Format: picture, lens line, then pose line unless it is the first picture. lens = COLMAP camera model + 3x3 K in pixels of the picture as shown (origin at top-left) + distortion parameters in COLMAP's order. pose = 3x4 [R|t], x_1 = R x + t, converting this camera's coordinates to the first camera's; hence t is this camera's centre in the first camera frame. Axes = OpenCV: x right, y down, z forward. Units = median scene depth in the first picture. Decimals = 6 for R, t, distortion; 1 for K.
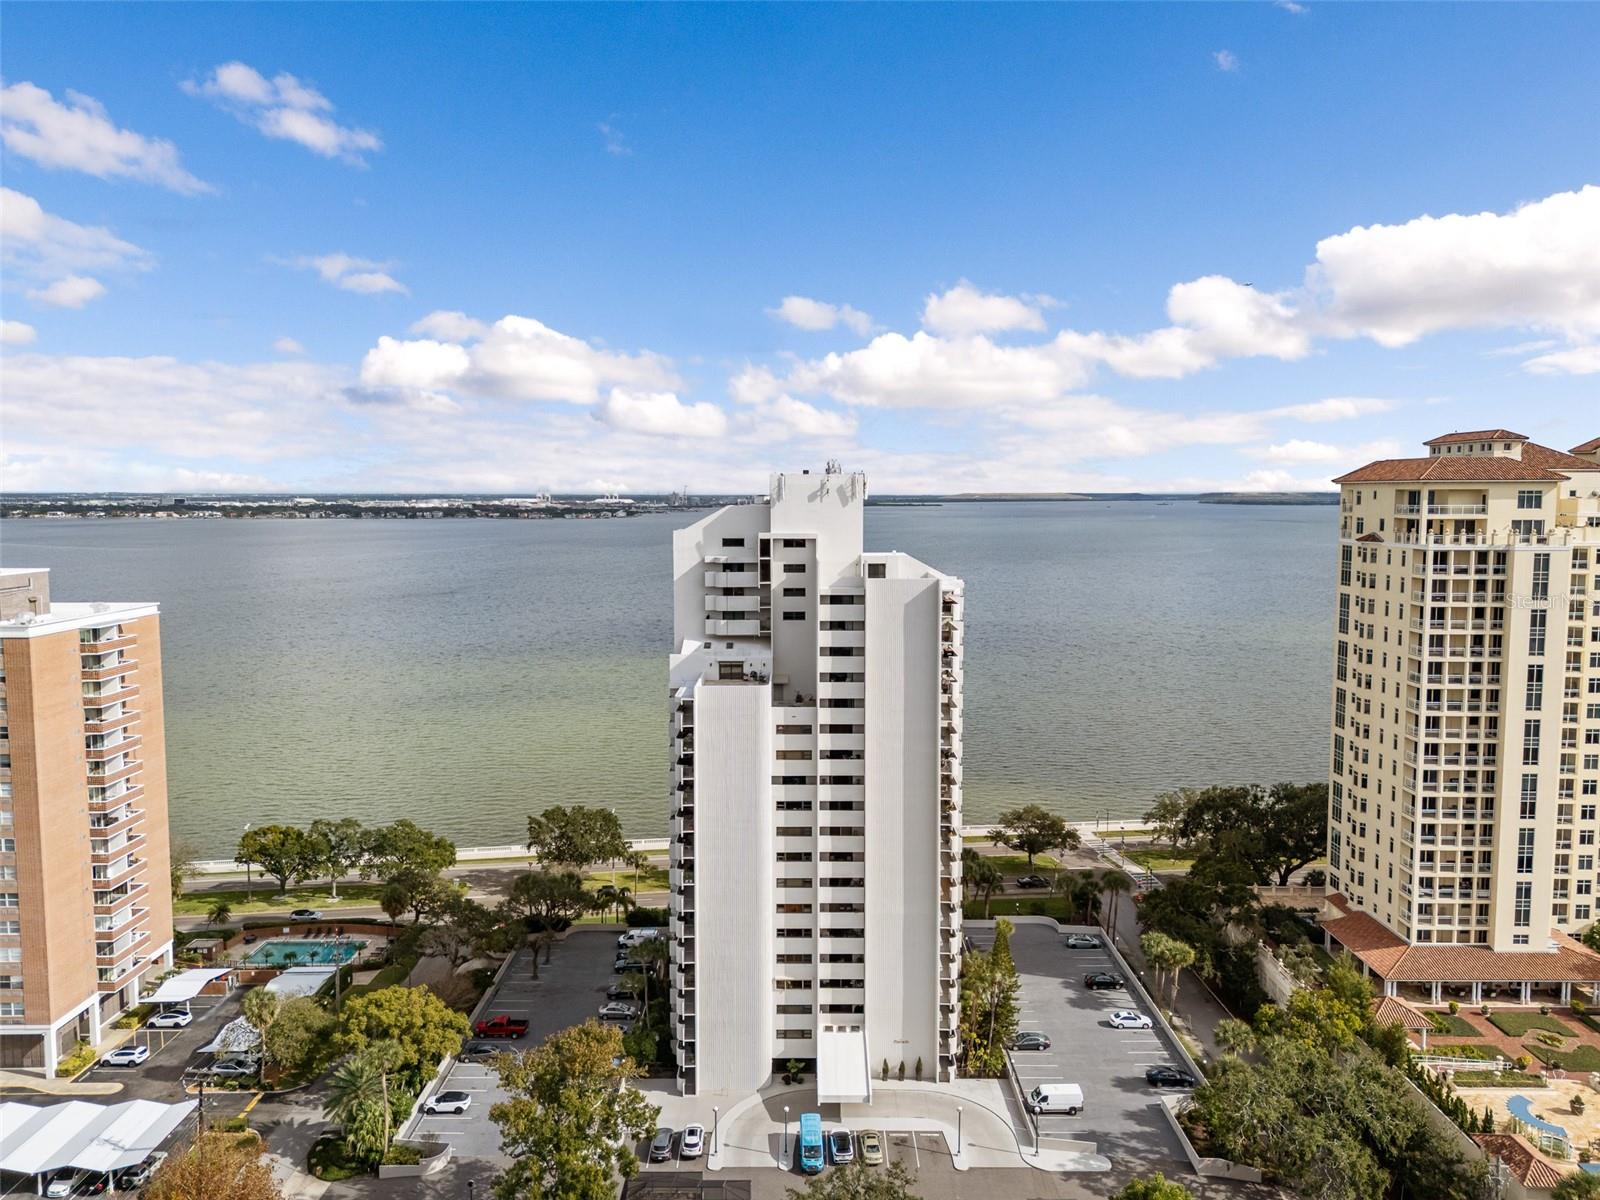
lens RADIAL K [[1176.6, 0, 803.1], [0, 1176.6, 599.0], [0, 0, 1]] dist [0.071482, -0.061265]
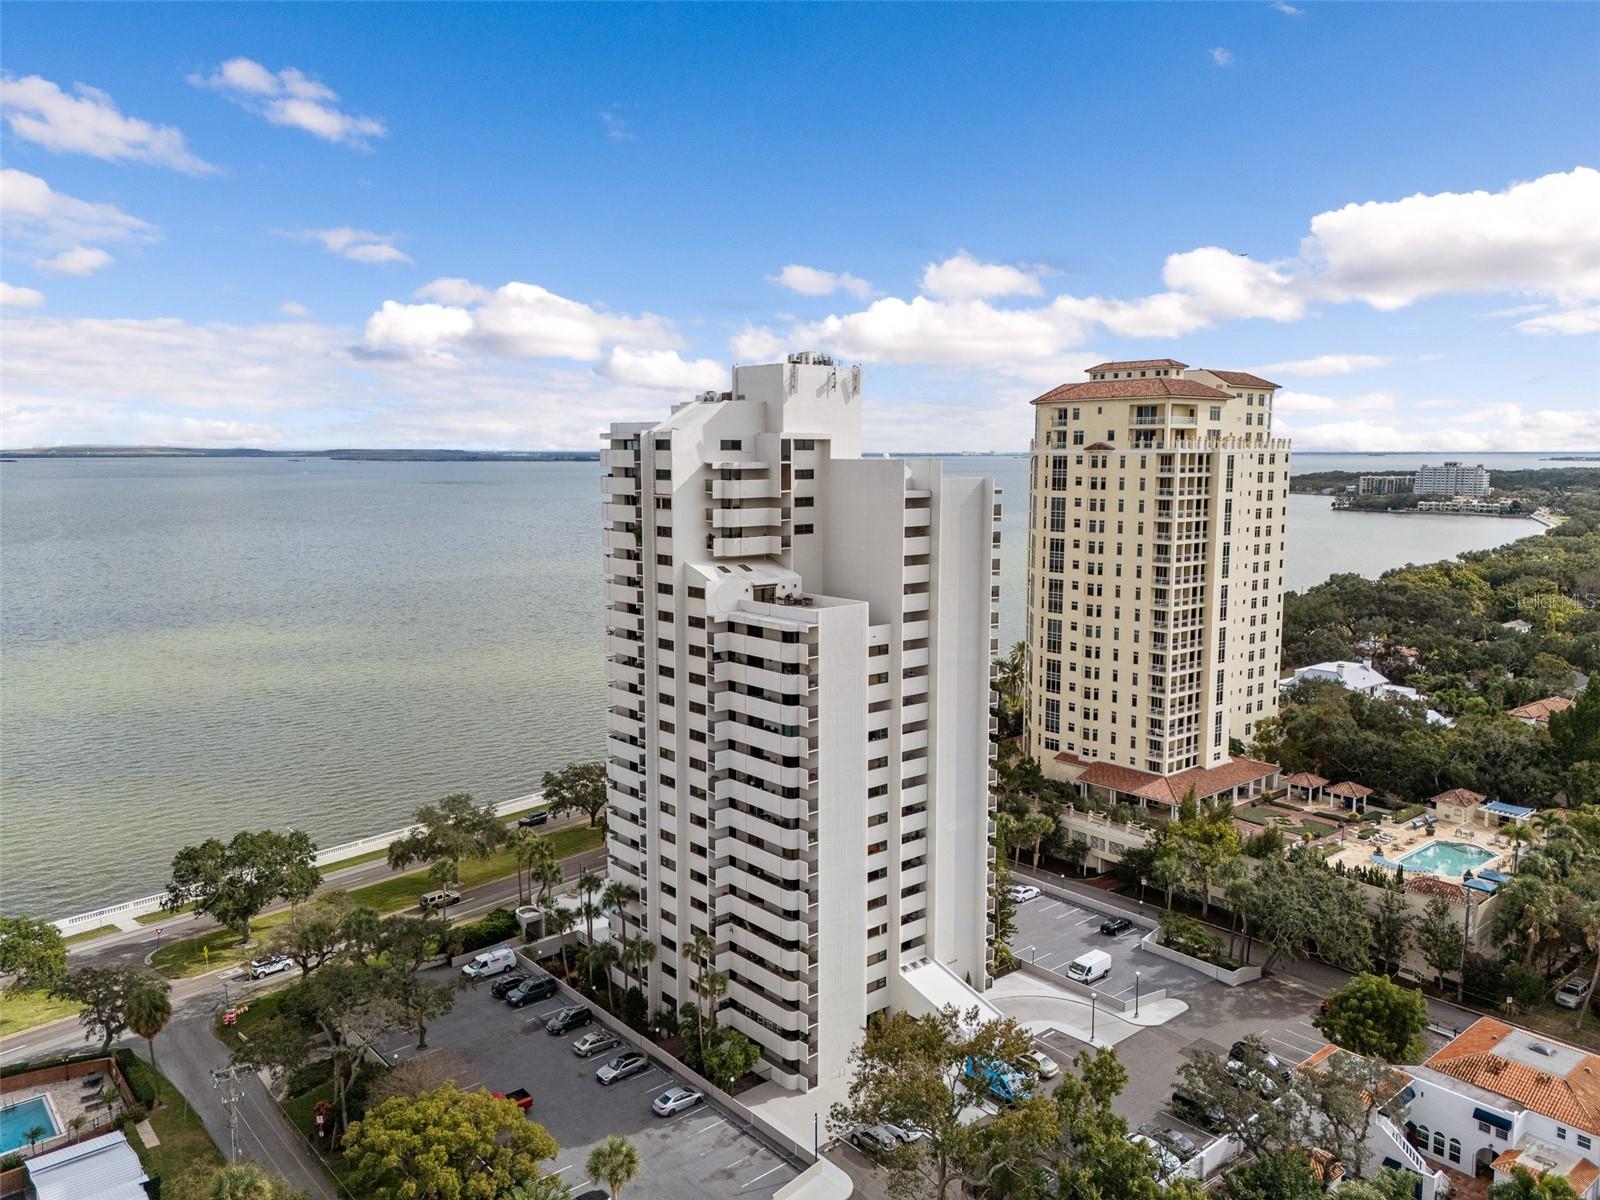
lens RADIAL K [[1176.6, 0, 803.1], [0, 1176.6, 599.0], [0, 0, 1]] dist [0.071482, -0.061265]
pose [[0.759059, -0.081701, 0.645875, -0.574194], [0.059008, 0.996645, 0.056723, 0.016562], [-0.648343, -0.004944, 0.761333, 0.328594]]
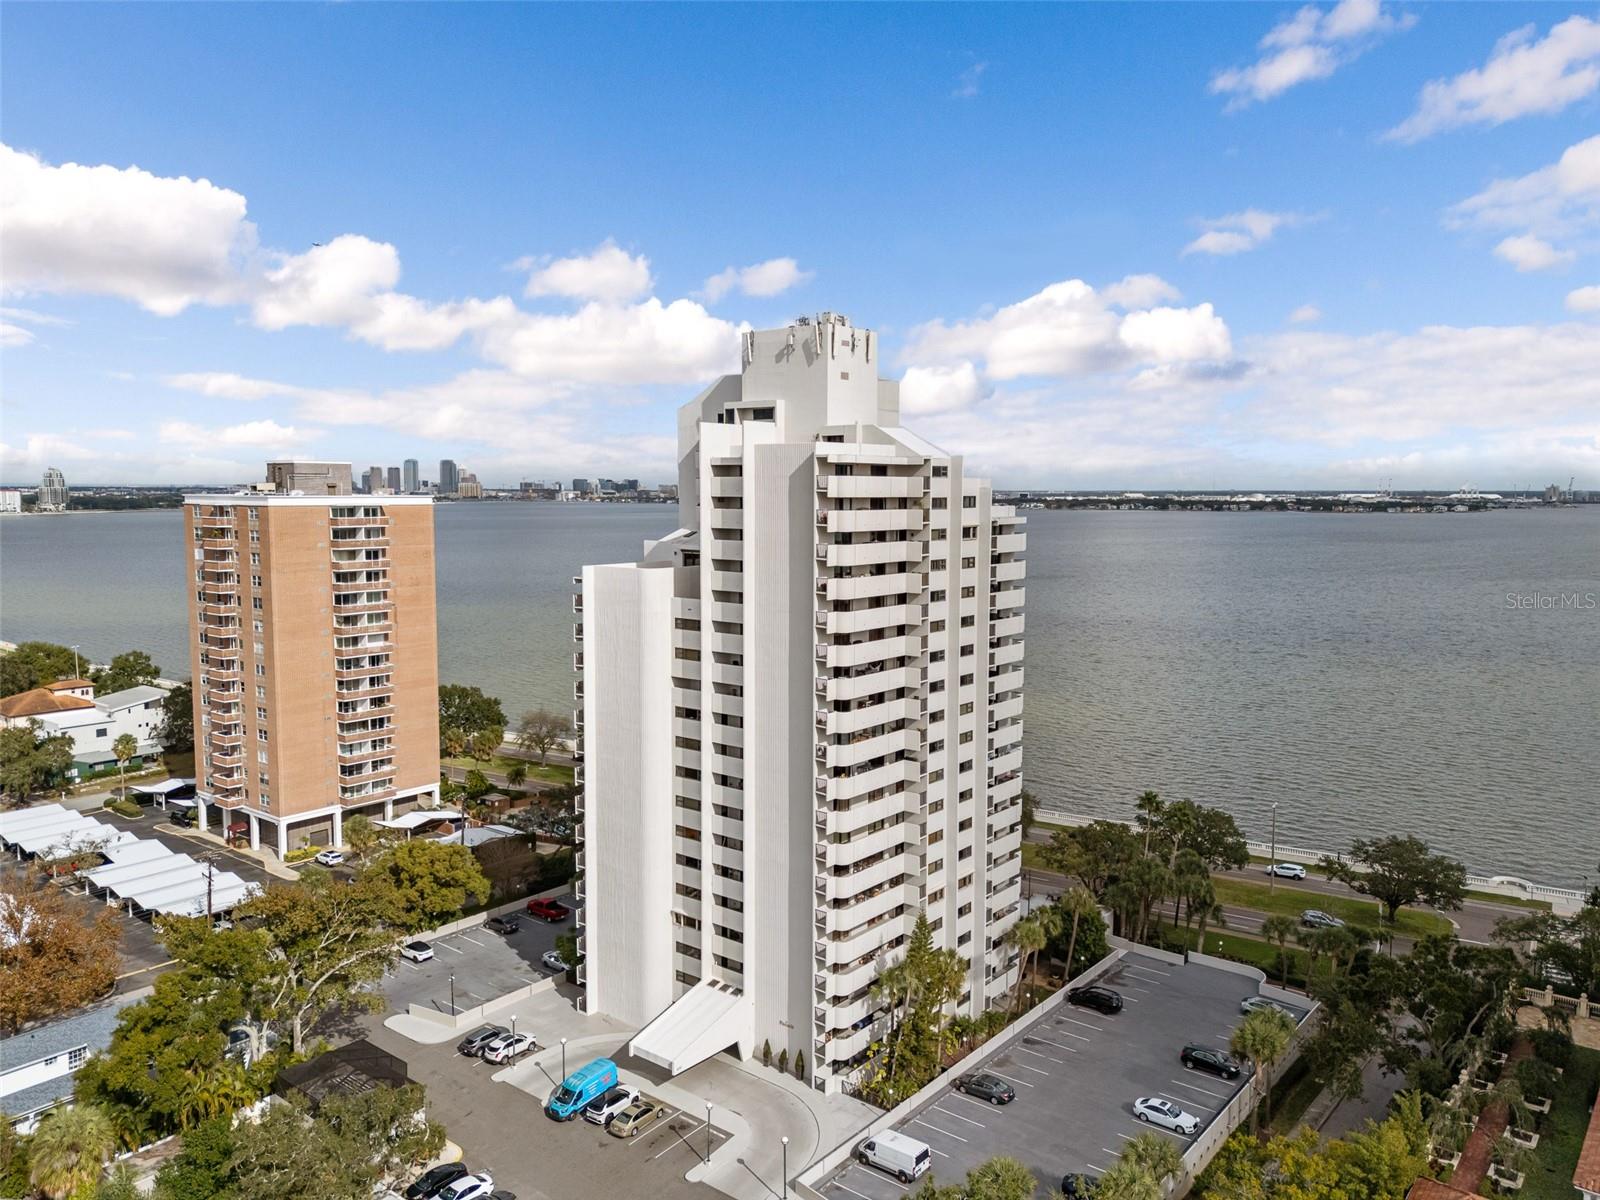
lens RADIAL K [[1176.6, 0, 803.1], [0, 1176.6, 599.0], [0, 0, 1]] dist [0.071482, -0.061265]
pose [[0.776947, 0.062026, -0.626504, 0.544459], [-0.060958, 0.997871, 0.023197, 0.062976], [0.626608, 0.020167, 0.779073, 0.356675]]
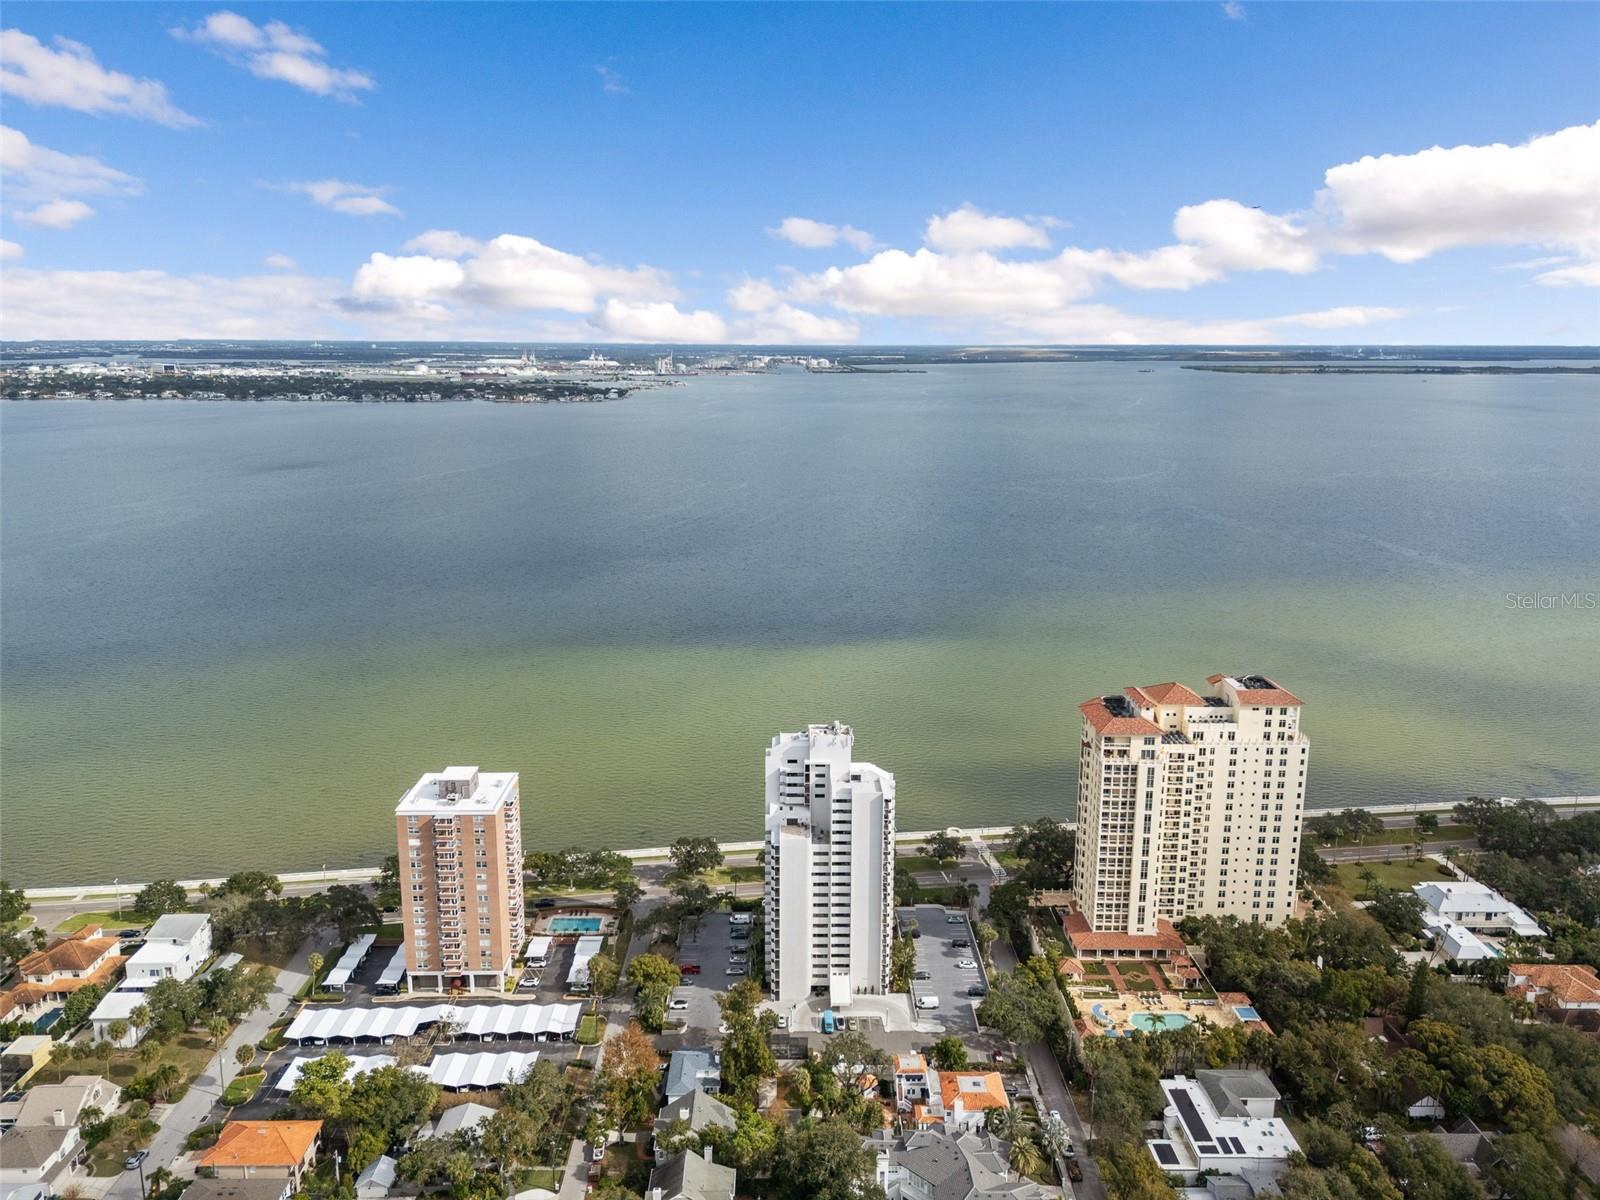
lens RADIAL K [[1176.6, 0, 803.1], [0, 1176.6, 599.0], [0, 0, 1]] dist [0.071482, -0.061265]
pose [[0.999888, 0.002203, 0.014809, -0.073555], [-0.004041, 0.992117, 0.125252, -0.635843], [-0.014416, -0.125298, 0.992014, -1.176790]]
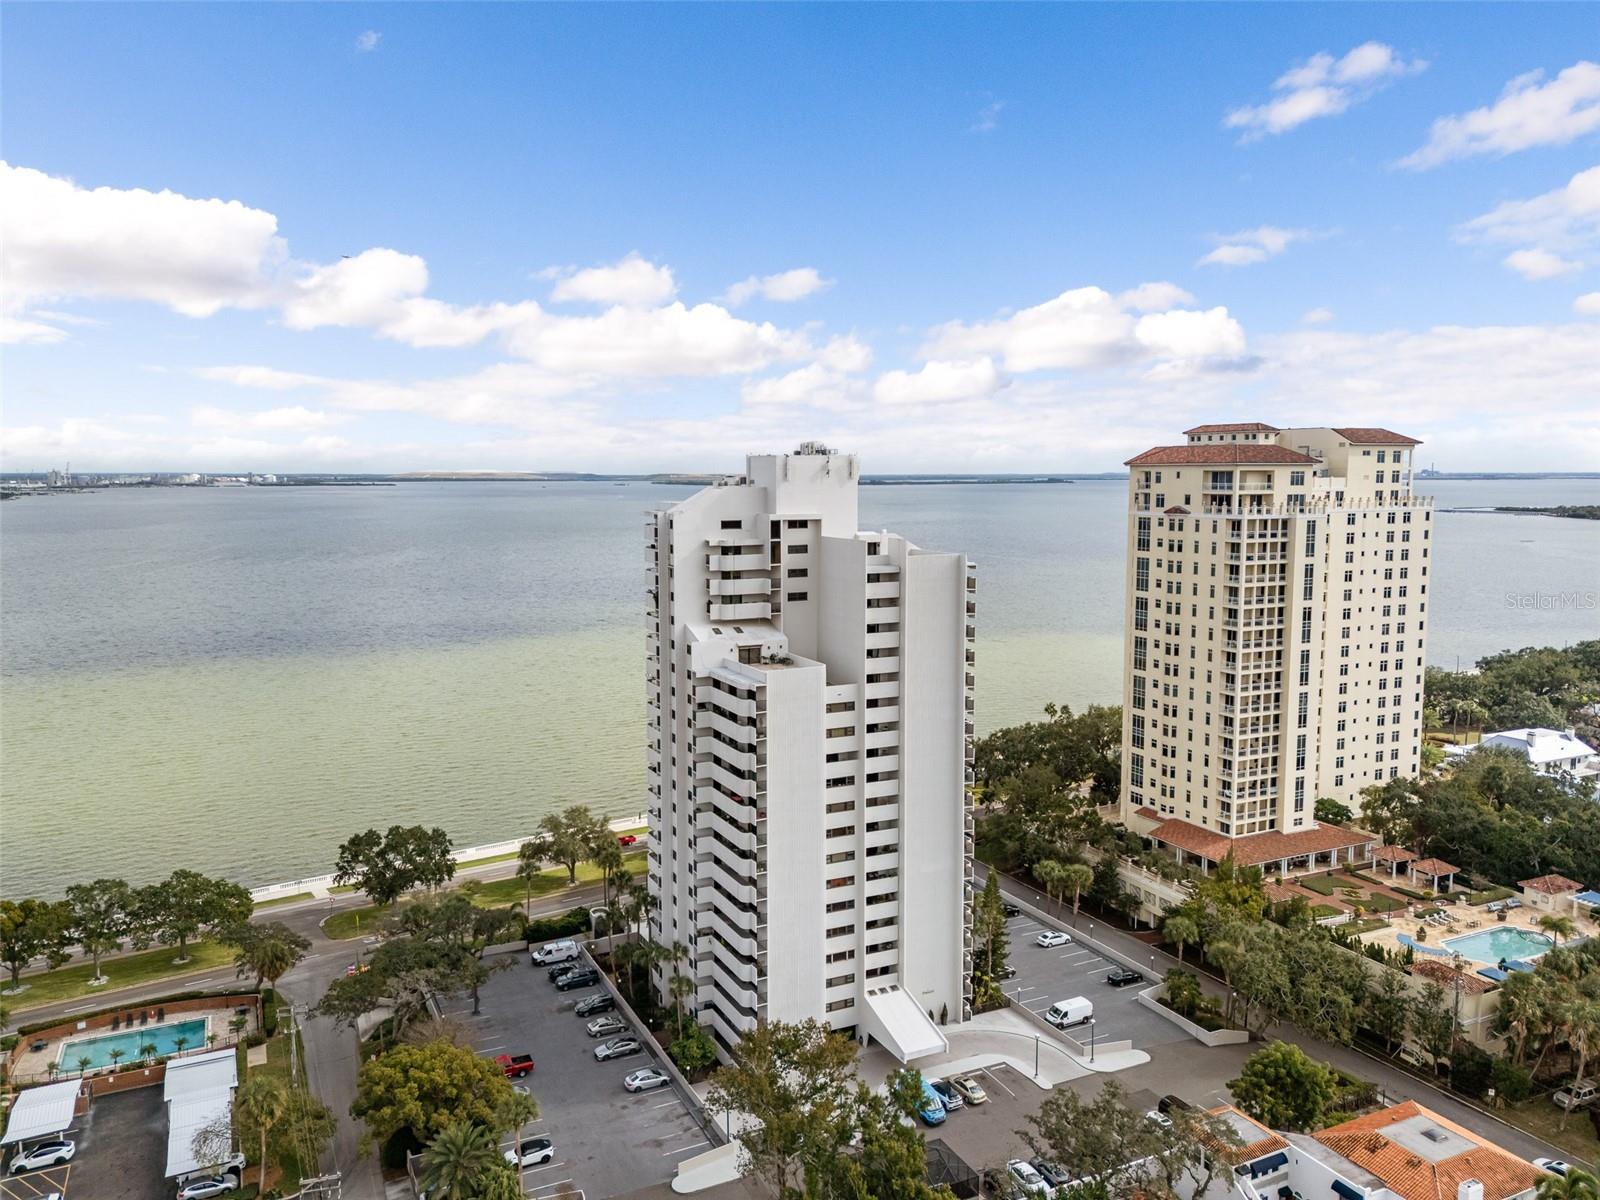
lens RADIAL K [[1179.1, 0, 803.4], [0, 1179.1, 598.2], [0, 0, 1]] dist [0.061625, -0.048509]
pose [[0.896970, -0.047819, 0.439497, -0.441272], [0.040832, 0.998845, 0.025343, -0.009385], [-0.440202, -0.004787, 0.897886, 0.093769]]
